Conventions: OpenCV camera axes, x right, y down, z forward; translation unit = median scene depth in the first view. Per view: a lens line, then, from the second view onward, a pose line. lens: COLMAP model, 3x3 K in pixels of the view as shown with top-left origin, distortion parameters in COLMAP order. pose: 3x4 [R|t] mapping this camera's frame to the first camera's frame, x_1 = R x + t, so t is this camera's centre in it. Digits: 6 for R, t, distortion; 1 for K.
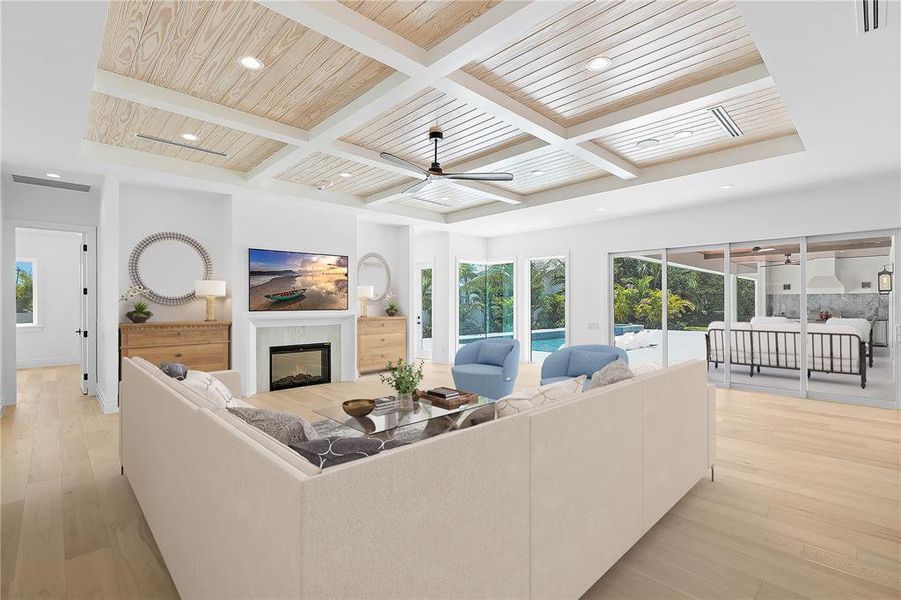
lens RADIAL K [[416.2, 0, 450.0], [0, 416.2, 304.7], [0, 0, 1]] dist [0.005303, 0.000660]
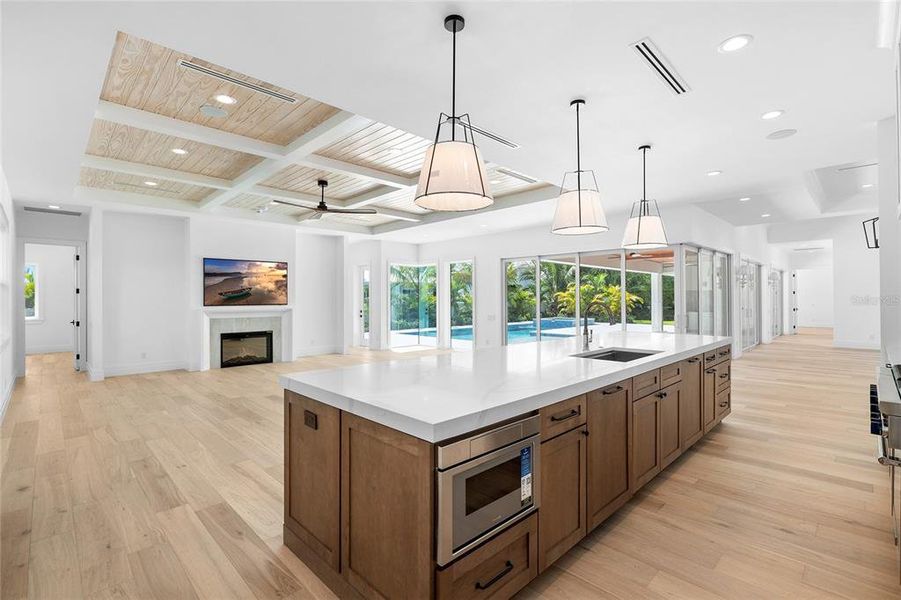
lens RADIAL K [[411.1, 0, 449.4], [0, 411.1, 298.1], [0, 0, 1]] dist [-0.000782, -0.000007]
pose [[0.999894, -0.003509, 0.014134, 0.247654], [0.003597, 0.999974, -0.006232, 0.001586], [-0.014111, 0.006283, 0.999881, -0.274212]]
